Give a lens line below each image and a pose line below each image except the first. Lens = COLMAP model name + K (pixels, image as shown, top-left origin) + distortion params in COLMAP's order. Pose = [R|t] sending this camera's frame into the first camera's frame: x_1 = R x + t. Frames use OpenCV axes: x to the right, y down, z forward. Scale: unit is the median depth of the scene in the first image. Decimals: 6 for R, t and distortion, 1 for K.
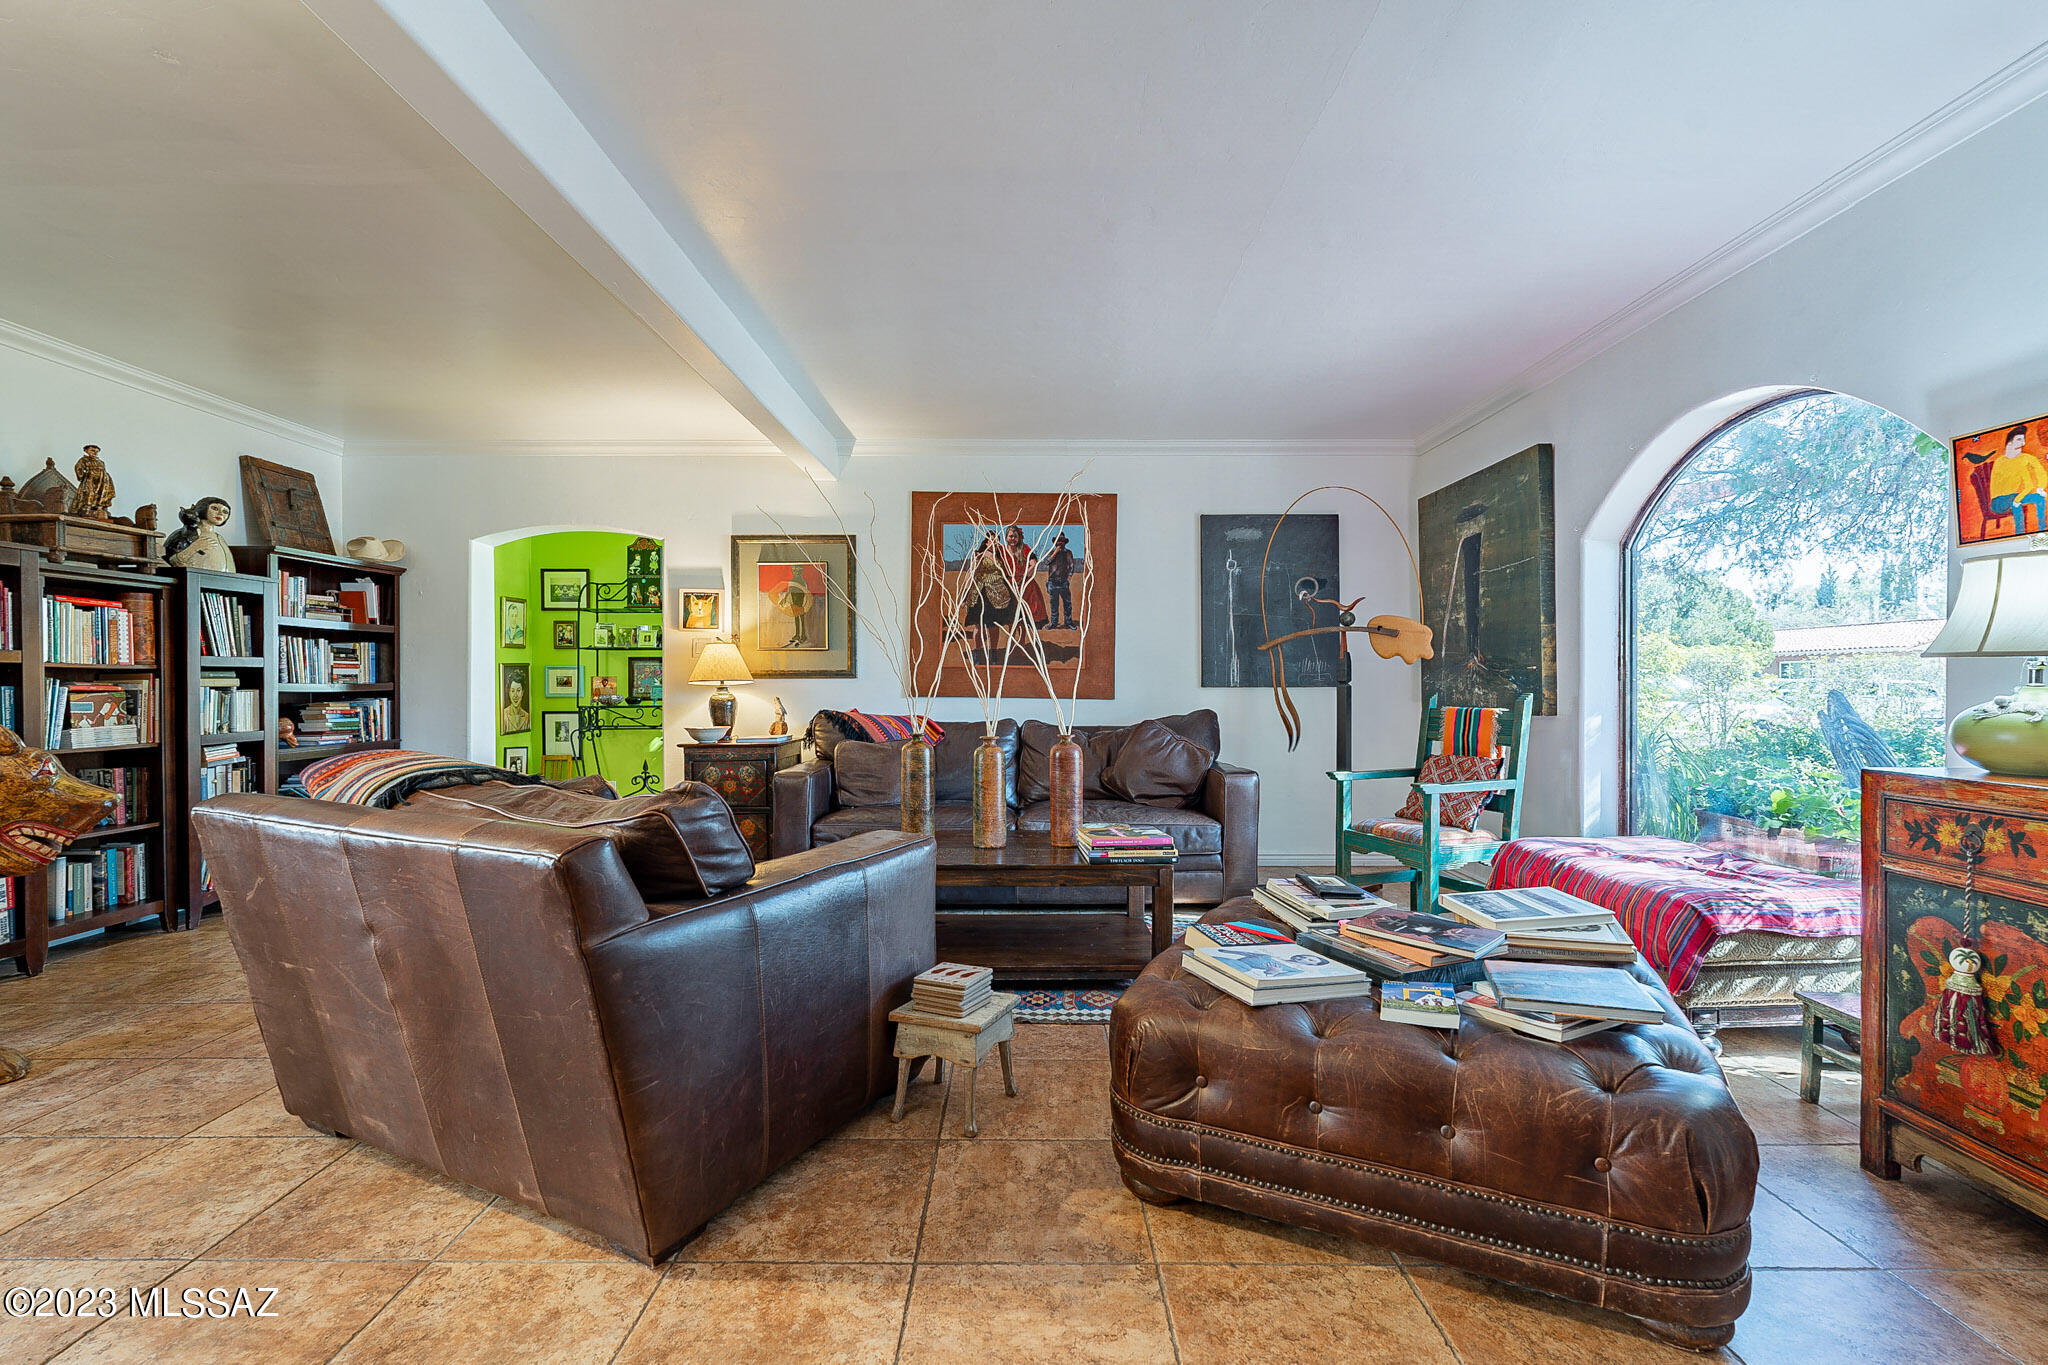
lens RADIAL K [[906.9, 0, 1045.0], [0, 906.9, 685.4], [0, 0, 1]] dist [-0.001749, -0.000470]
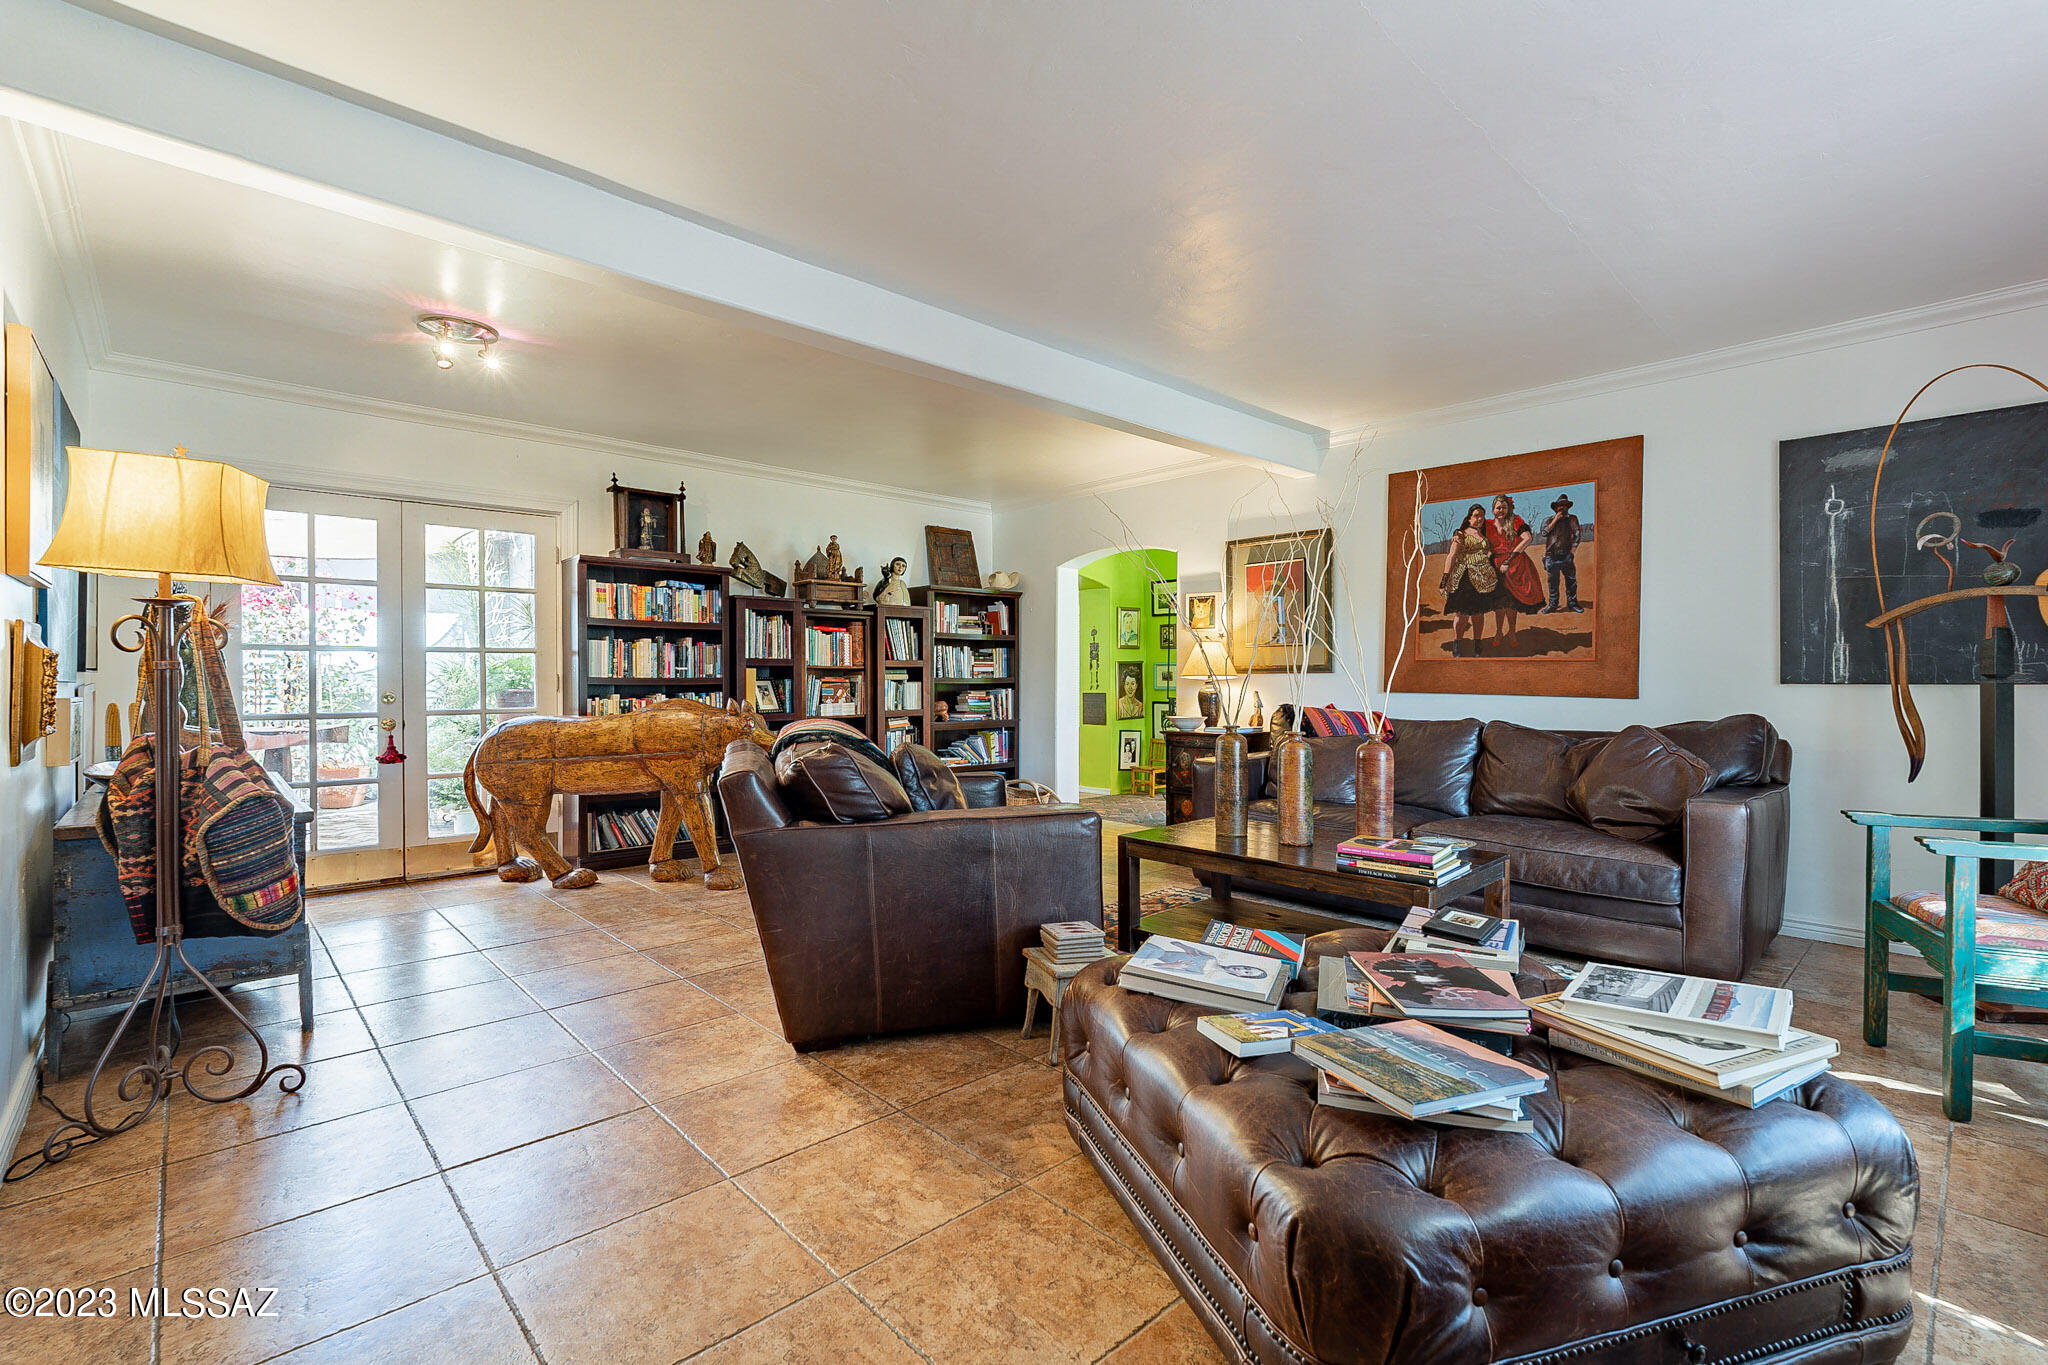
lens RADIAL K [[929.4, 0, 1015.3], [0, 929.4, 681.3], [0, 0, 1]] dist [-0.001805, -0.000055]
pose [[0.671316, 0.003523, -0.741163, 0.344486], [-0.002527, 0.999994, 0.002465, -0.000145], [0.741167, 0.000218, 0.671321, 0.071375]]
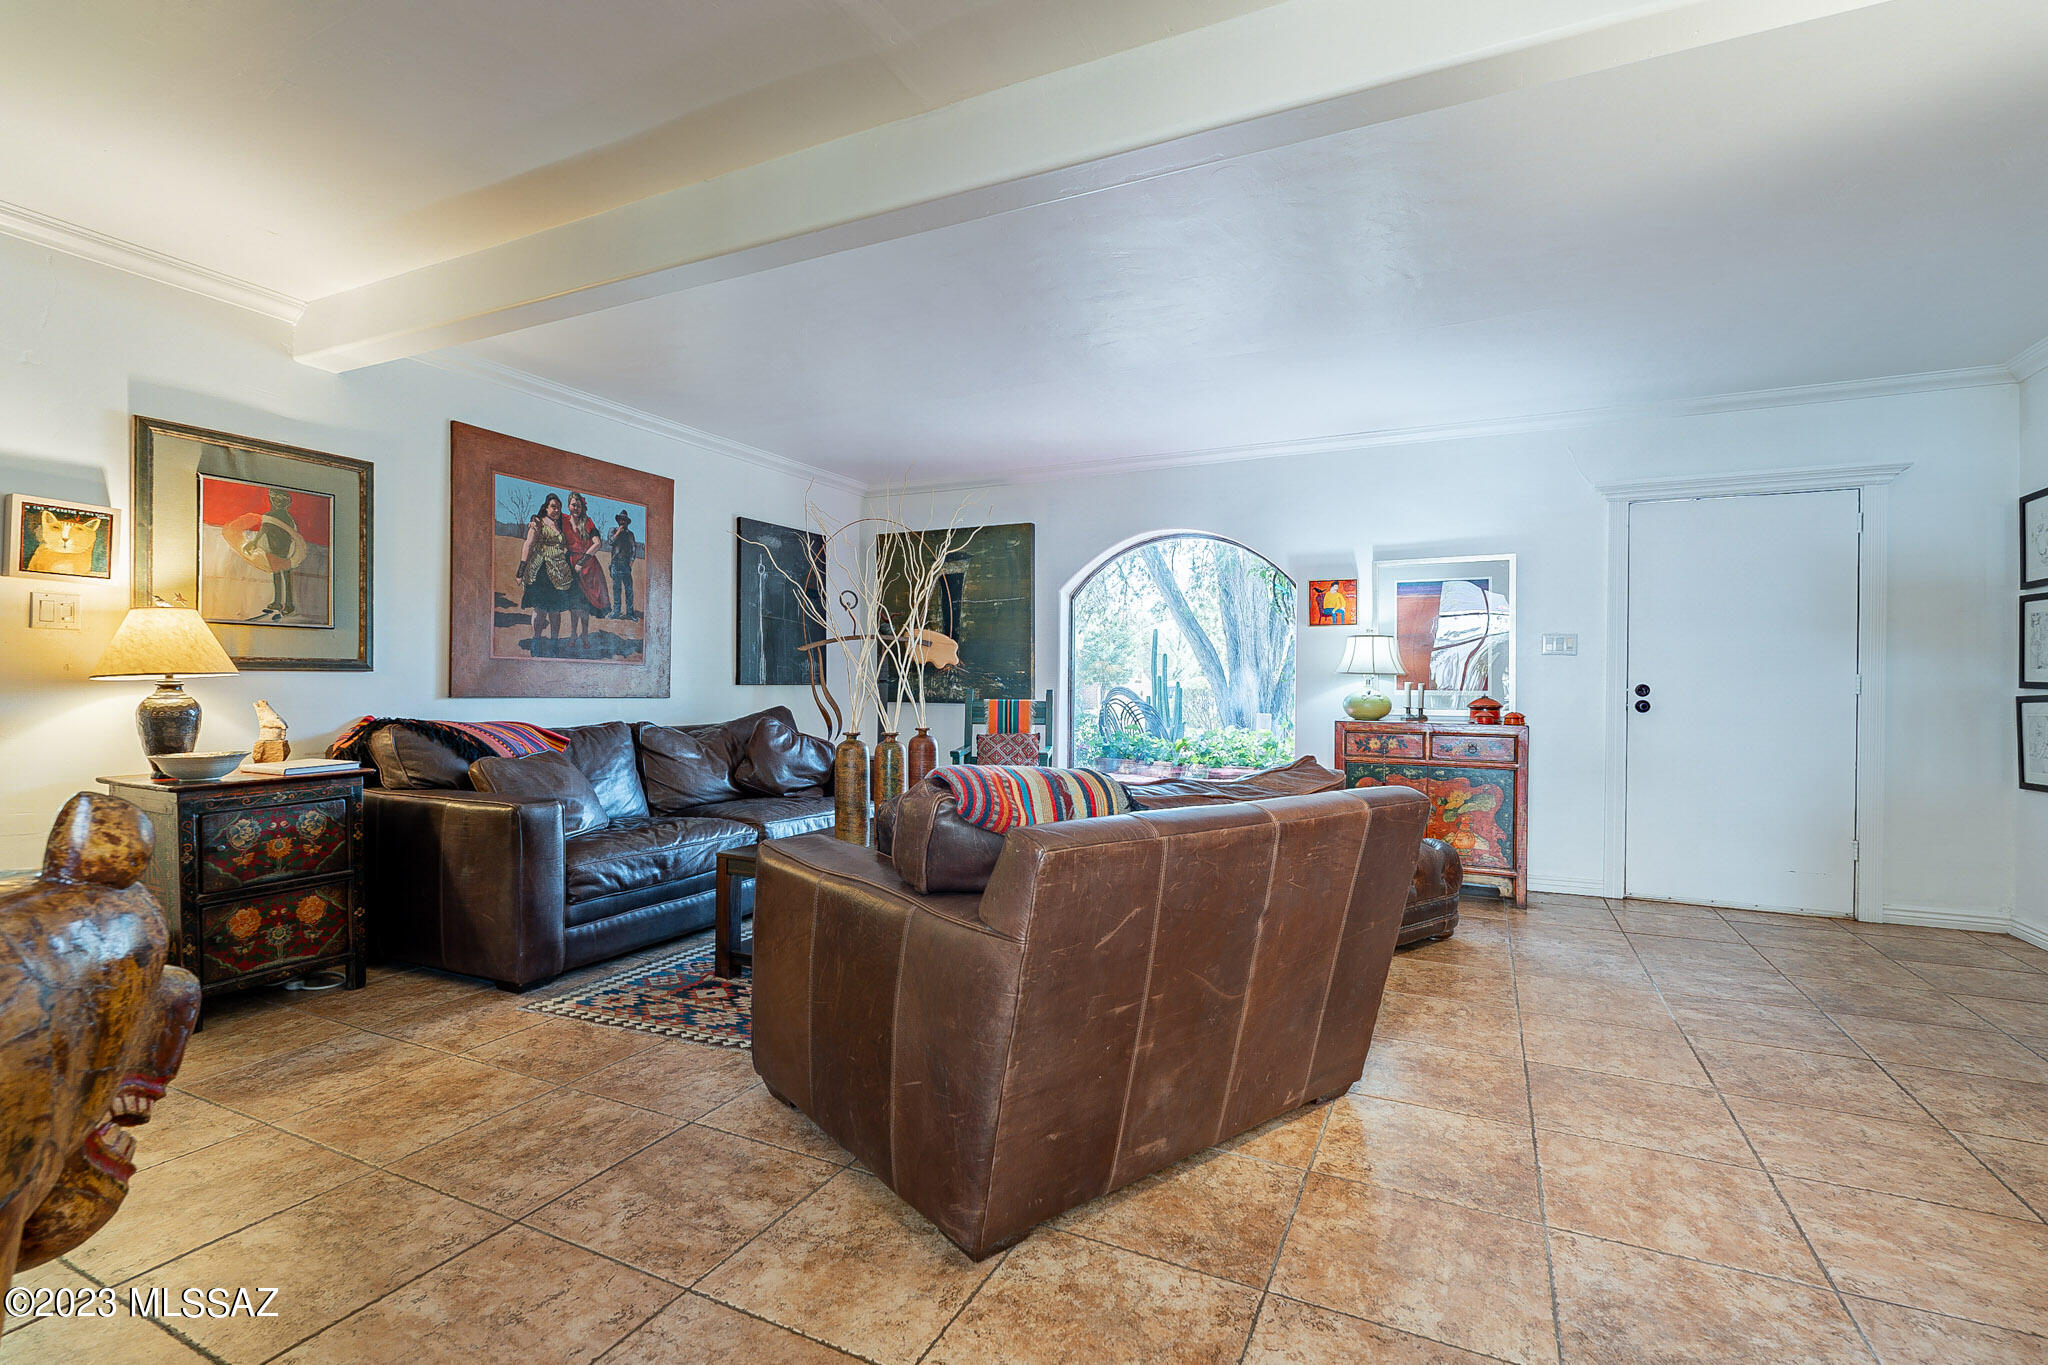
lens RADIAL K [[908.0, 0, 1020.3], [0, 908.0, 683.3], [0, 0, 1]] dist [-0.000965, -0.000058]
pose [[0.450618, 0.002019, 0.892715, -0.667020], [-0.003779, 0.999993, -0.000354, -0.000668], [-0.892709, -0.003213, 0.450622, 0.280391]]
